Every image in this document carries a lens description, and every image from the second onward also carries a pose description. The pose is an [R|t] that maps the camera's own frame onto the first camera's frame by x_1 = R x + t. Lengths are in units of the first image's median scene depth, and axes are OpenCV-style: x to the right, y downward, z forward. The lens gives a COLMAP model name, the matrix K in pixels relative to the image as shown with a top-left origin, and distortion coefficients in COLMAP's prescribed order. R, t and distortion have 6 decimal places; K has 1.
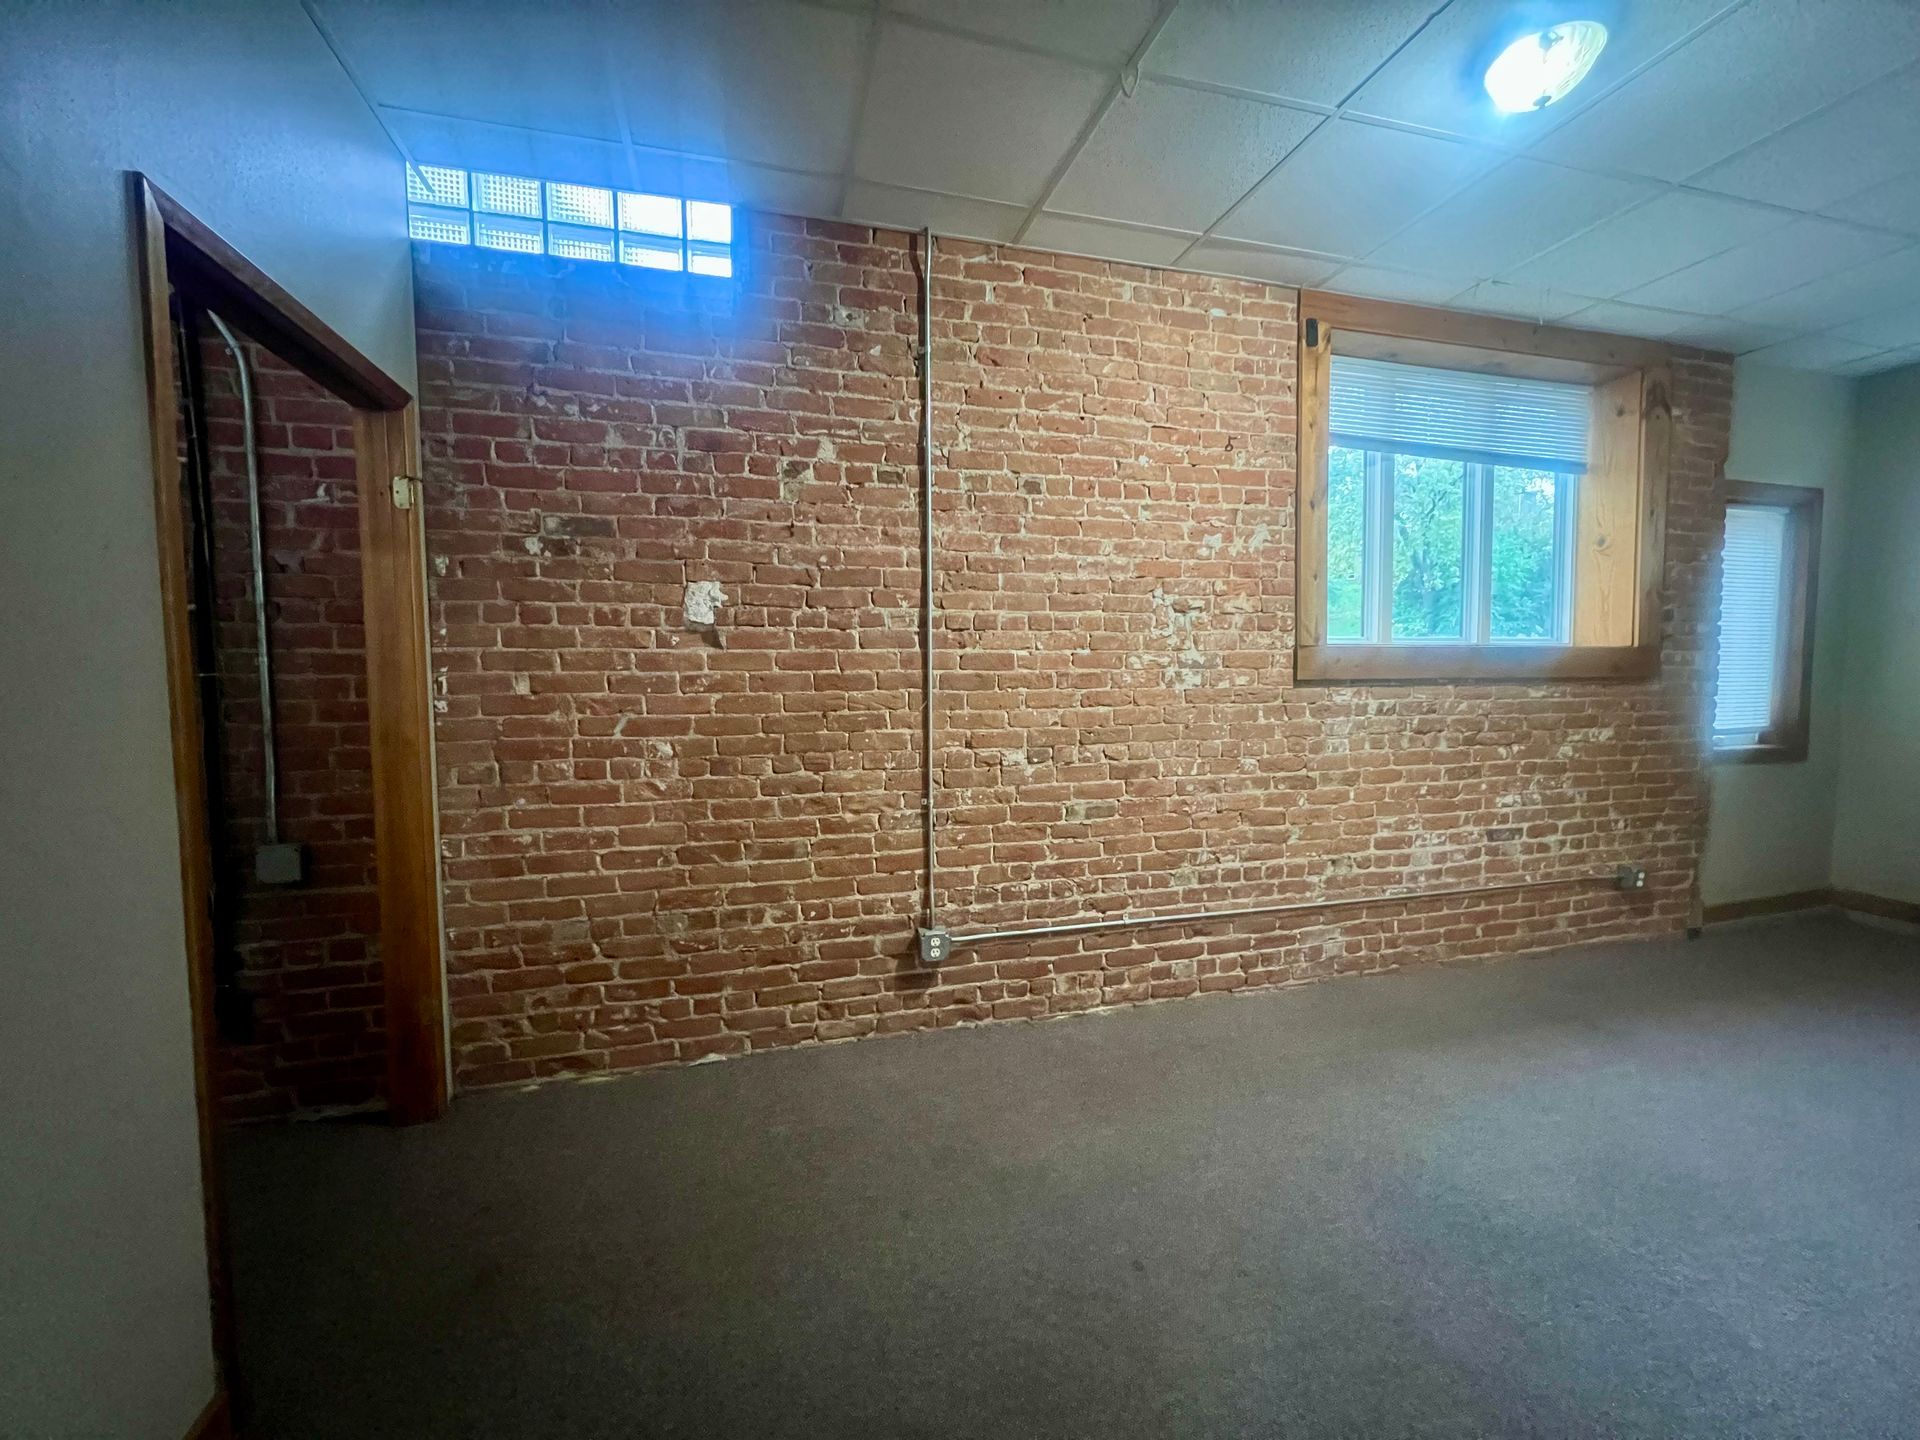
lens RADIAL K [[767.9, 0, 958.2], [0, 767.9, 712.7], [0, 0, 1]] dist [-0.004509, 0.000447]
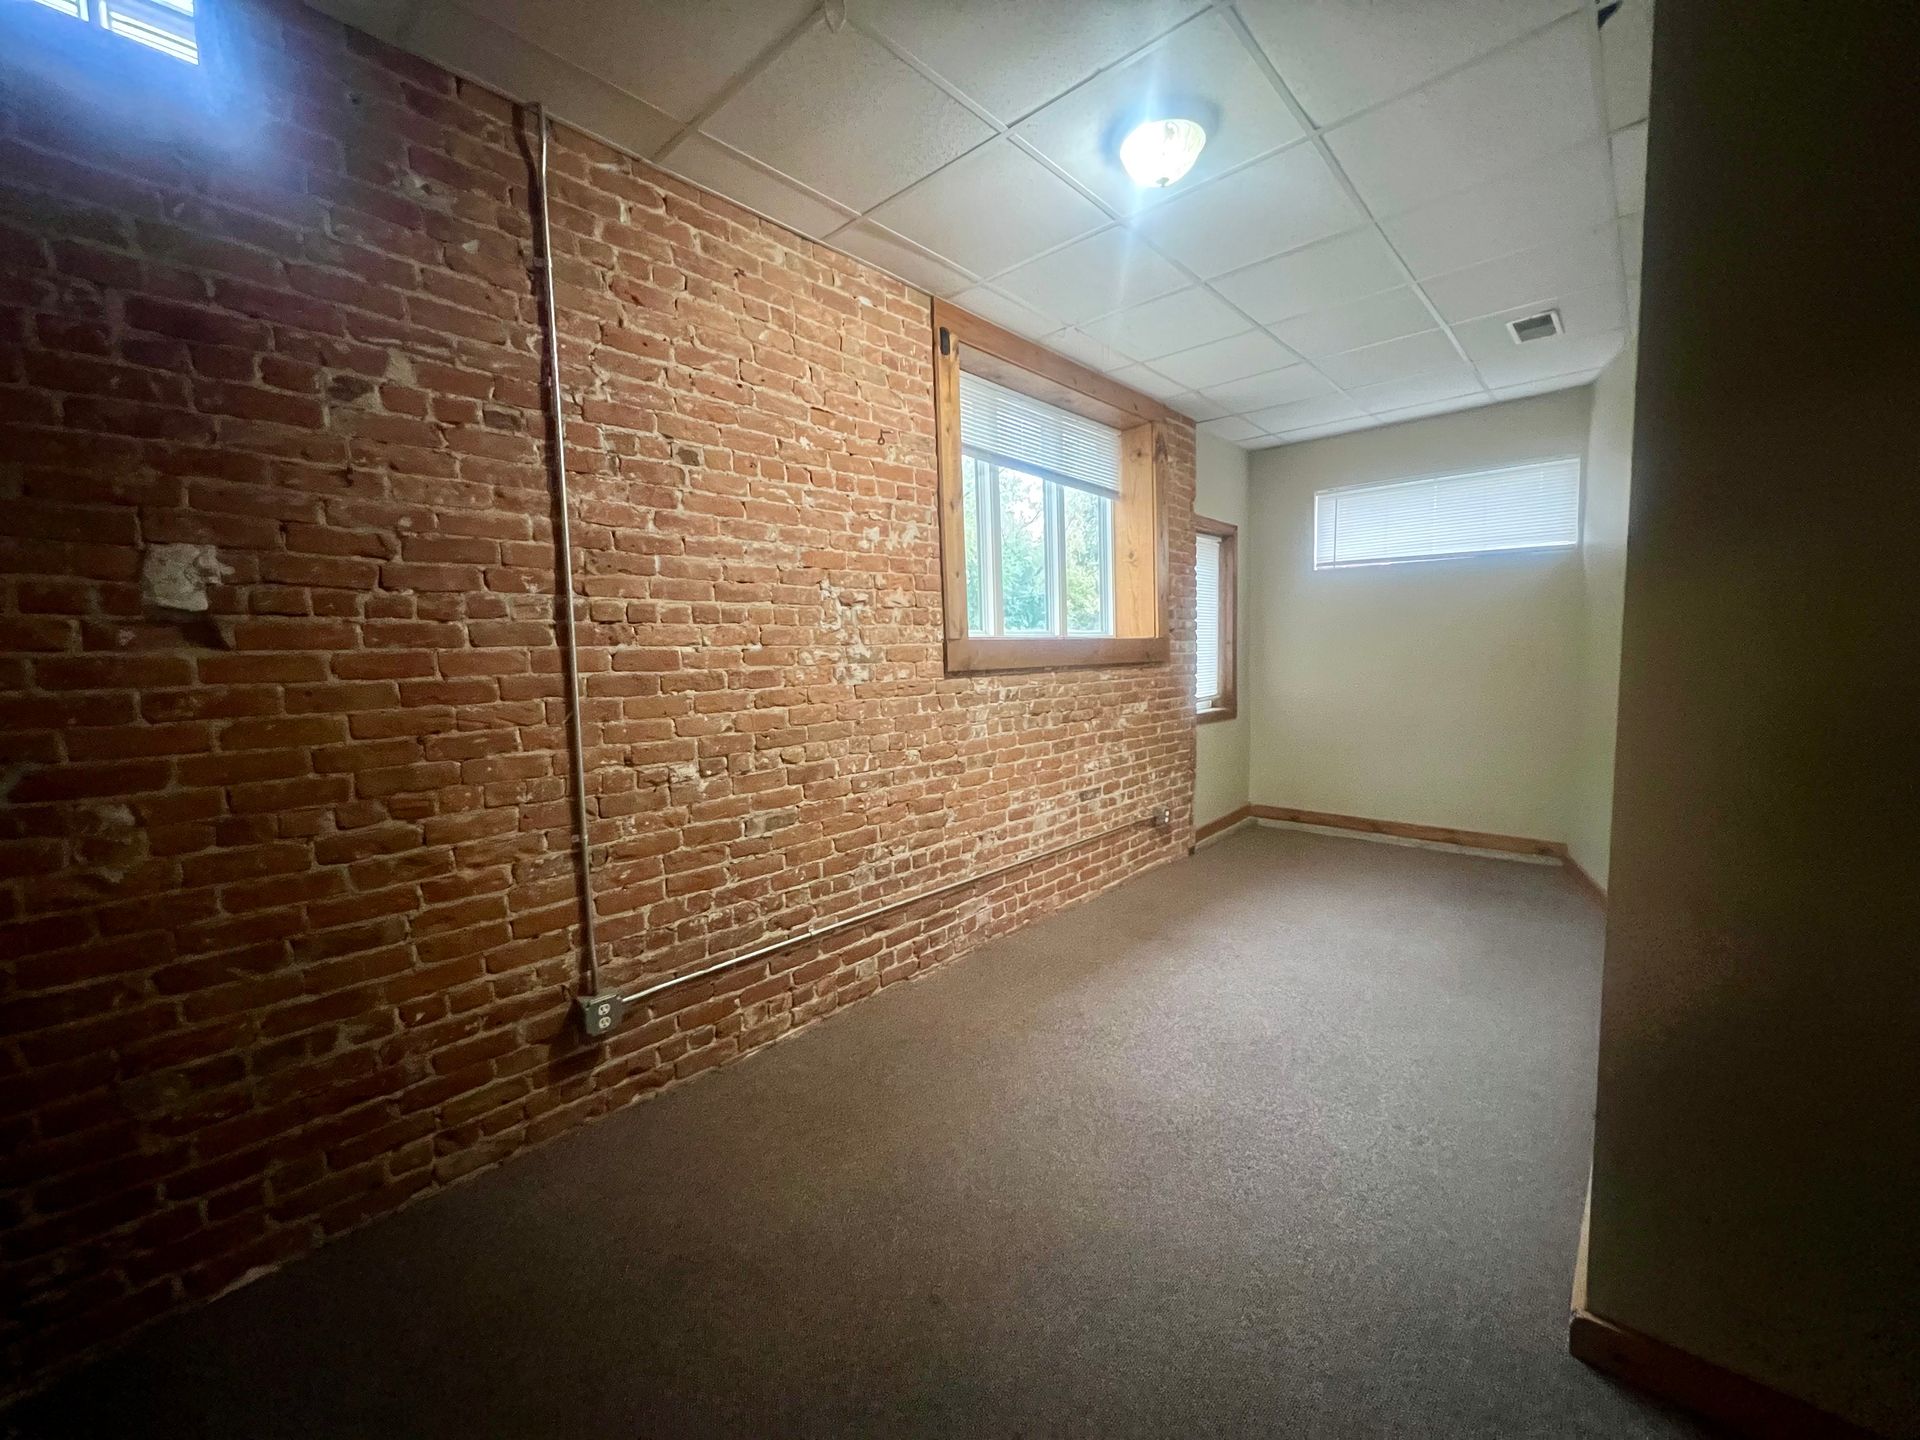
lens RADIAL K [[767.9, 0, 963.5], [0, 767.9, 714.4], [0, 0, 1]] dist [-0.004509, 0.000447]
pose [[0.839412, -0.059061, 0.540276, -0.126467], [0.052977, 0.998236, 0.026816, -0.012478], [-0.540907, 0.006113, 0.841060, 0.112316]]
